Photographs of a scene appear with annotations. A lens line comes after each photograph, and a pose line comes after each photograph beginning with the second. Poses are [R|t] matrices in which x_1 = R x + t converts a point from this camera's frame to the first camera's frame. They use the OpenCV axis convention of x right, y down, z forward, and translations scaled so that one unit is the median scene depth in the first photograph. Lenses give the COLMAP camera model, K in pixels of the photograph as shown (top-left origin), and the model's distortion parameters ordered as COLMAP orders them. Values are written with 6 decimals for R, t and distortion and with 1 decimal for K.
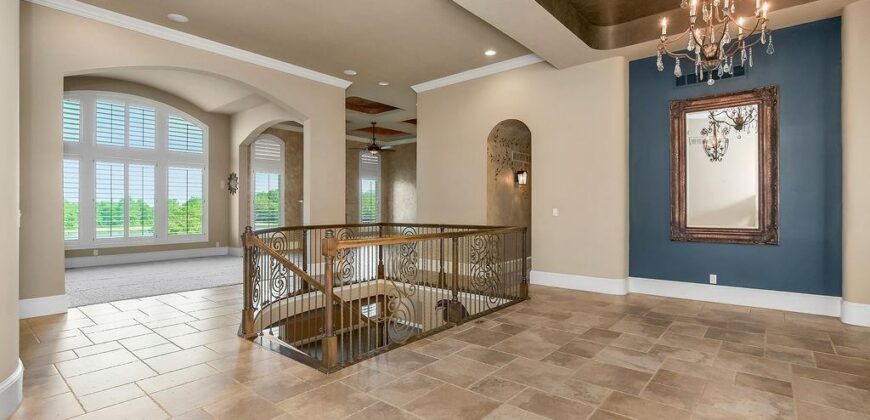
lens RADIAL K [[406.8, 0, 434.0], [0, 406.8, 206.3], [0, 0, 1]] dist [-0.008962, 0.003229]
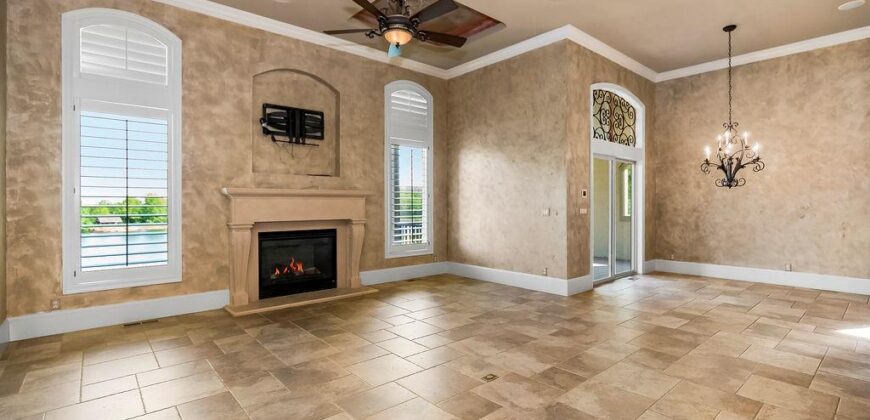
lens RADIAL K [[406.8, 0, 438.3], [0, 406.8, 204.0], [0, 0, 1]] dist [-0.008962, 0.003229]
pose [[0.989523, -0.002264, -0.144359, -0.066798], [0.002176, 0.999997, -0.000771, 0.001034], [0.144360, 0.000448, 0.989525, 0.630206]]
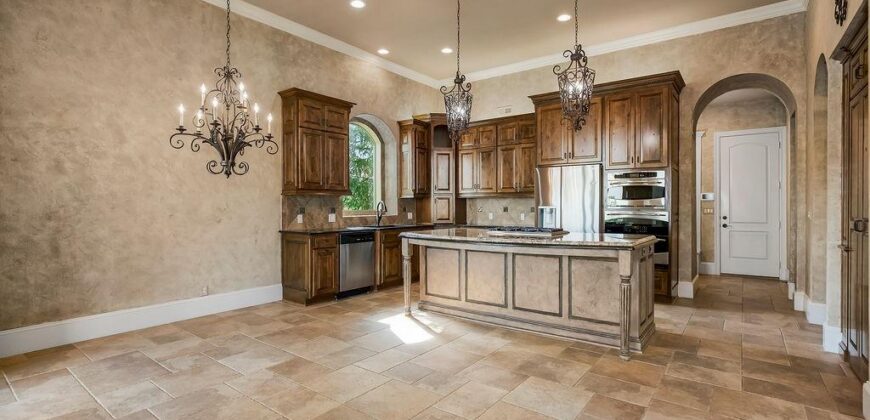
lens RADIAL K [[406.8, 0, 443.8], [0, 406.8, 206.8], [0, 0, 1]] dist [-0.008962, 0.003229]
pose [[-0.064743, -0.004268, 0.997893, -0.091570], [-0.000011, 0.999991, 0.004276, 0.002096], [-0.997902, 0.000266, -0.064743, 0.986014]]
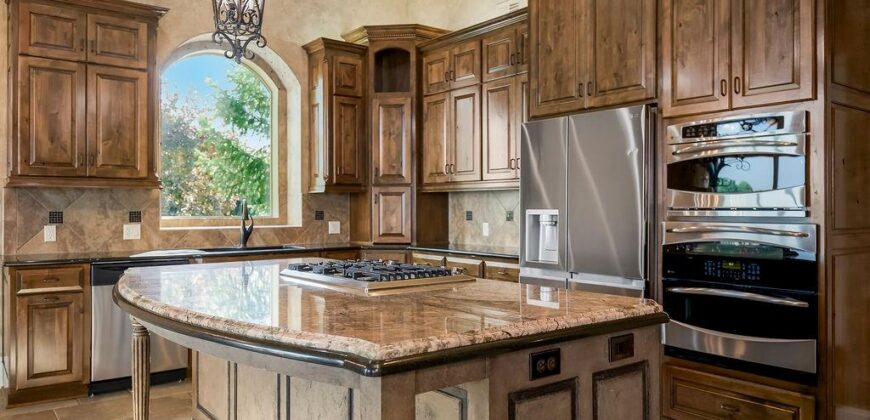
lens RADIAL K [[627.2, 0, 447.0], [0, 627.2, 204.6], [0, 0, 1]] dist [0.013814, -0.016772]
pose [[0.196922, 0.003450, 0.980413, 0.050869], [0.001223, 0.999992, -0.003765, 0.002372], [-0.980418, 0.001940, 0.196917, 0.822921]]
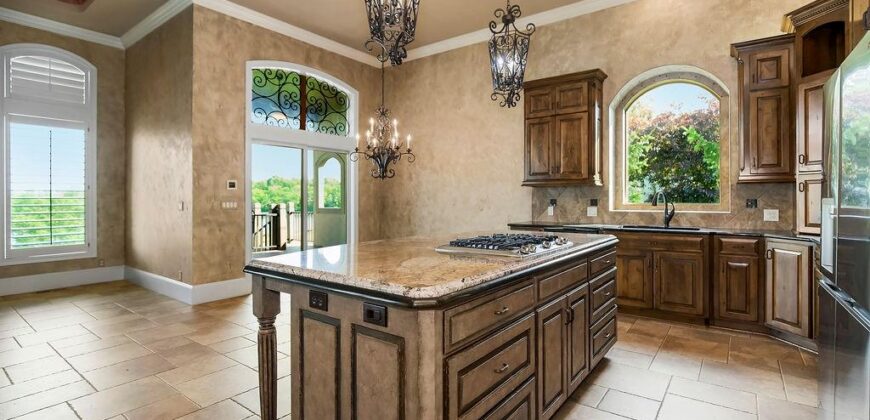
lens RADIAL K [[406.8, 0, 441.0], [0, 406.8, 196.4], [0, 0, 1]] dist [-0.008962, 0.003229]
pose [[0.997895, -0.003994, 0.064720, 0.213130], [0.004167, 0.999988, -0.002541, 0.002502], [-0.064709, 0.002805, 0.997900, 0.697721]]
